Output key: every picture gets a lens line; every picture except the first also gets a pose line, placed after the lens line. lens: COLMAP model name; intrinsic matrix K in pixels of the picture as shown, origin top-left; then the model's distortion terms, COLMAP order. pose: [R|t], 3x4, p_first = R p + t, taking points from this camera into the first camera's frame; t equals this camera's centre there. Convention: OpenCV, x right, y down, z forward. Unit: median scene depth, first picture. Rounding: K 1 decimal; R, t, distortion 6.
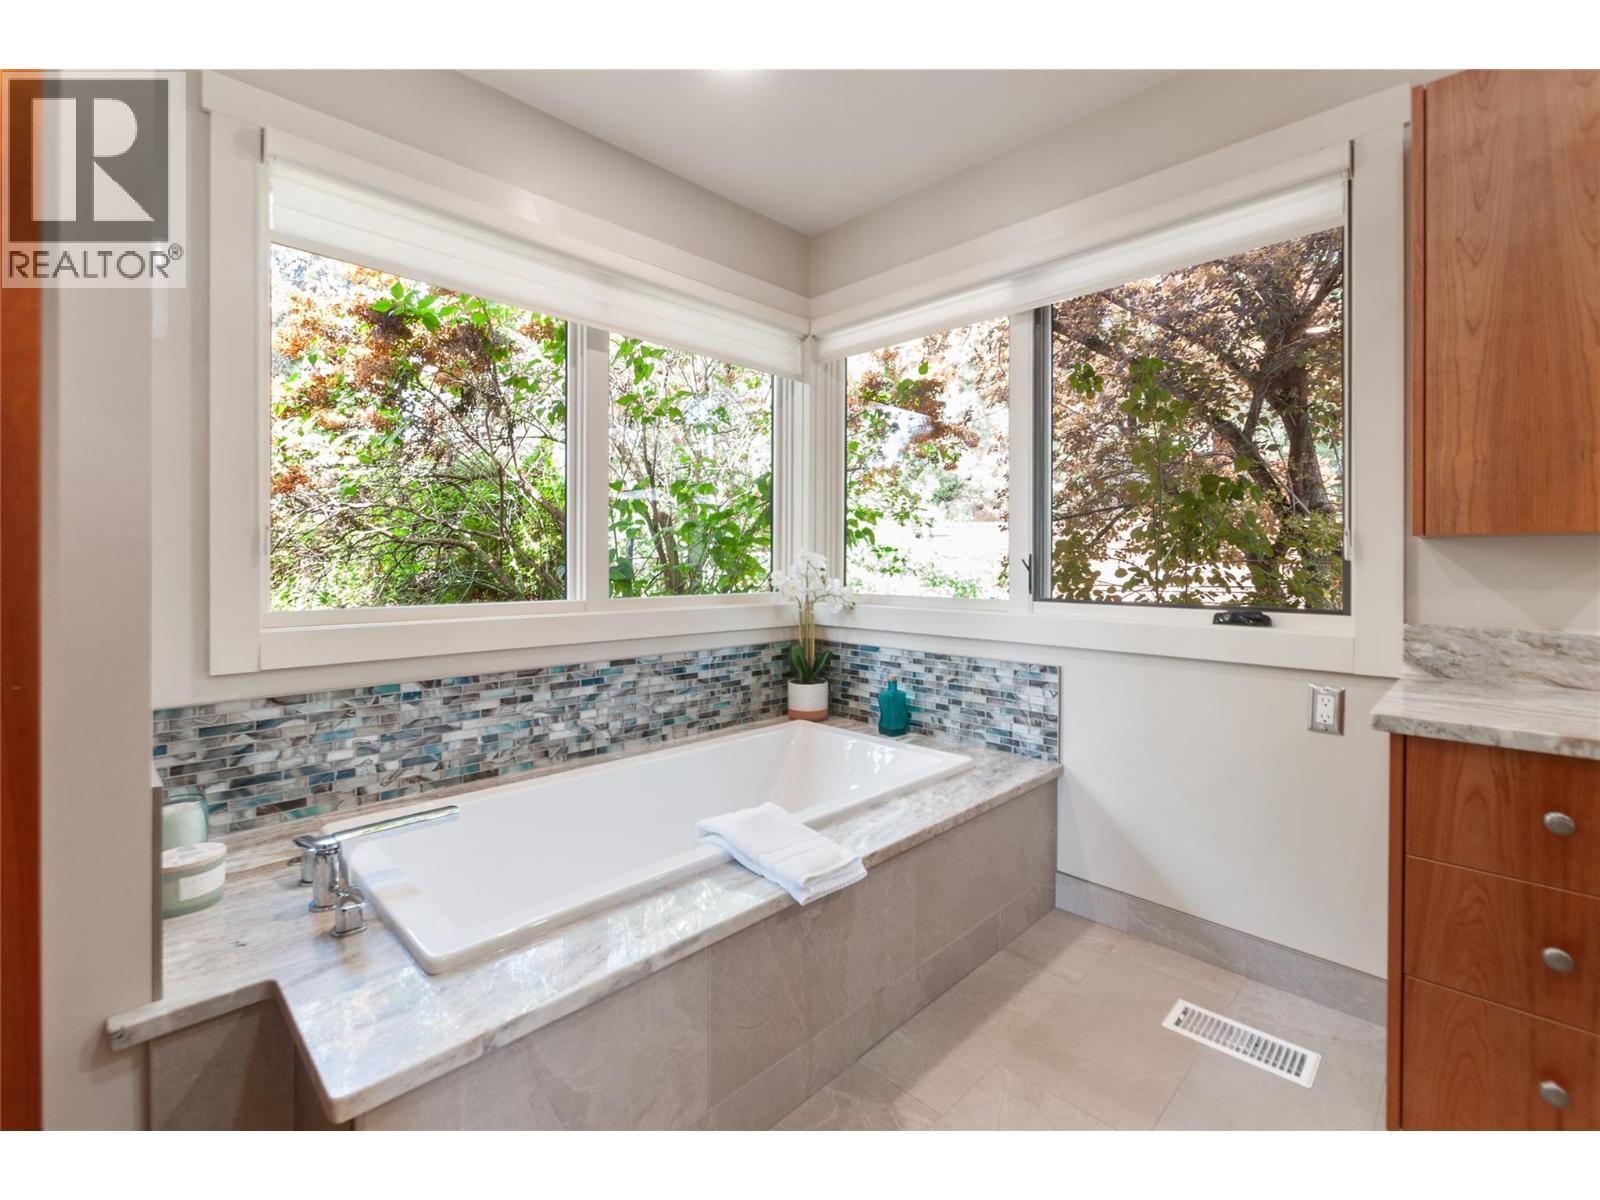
lens RADIAL K [[707.0, 0, 799.0], [0, 707.0, 571.8], [0, 0, 1]] dist [0.000004, -0.000771]
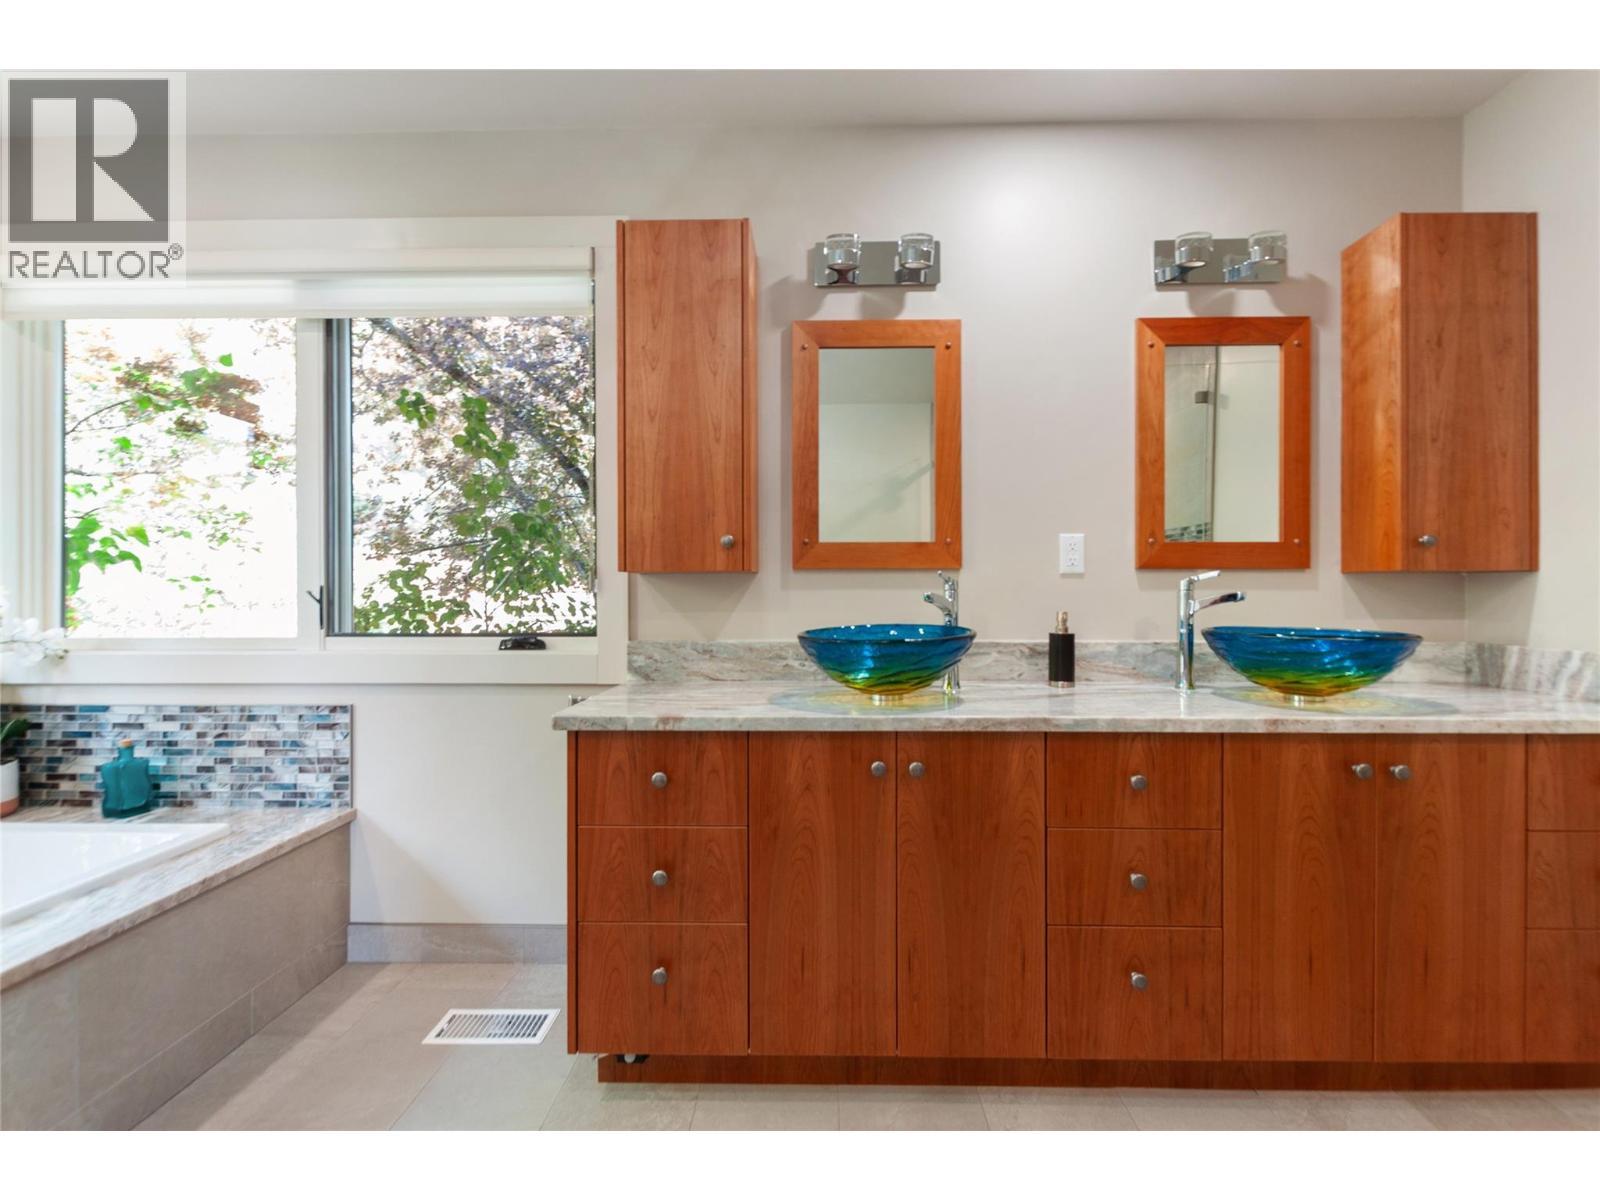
lens RADIAL K [[701.8, 0, 805.6], [0, 701.8, 600.5], [0, 0, 1]] dist [-0.000650, -0.000926]
pose [[0.717096, -0.011992, 0.696871, 0.152840], [0.014728, 0.999889, 0.002052, 0.001938], [-0.696819, 0.008792, 0.717193, -0.093394]]
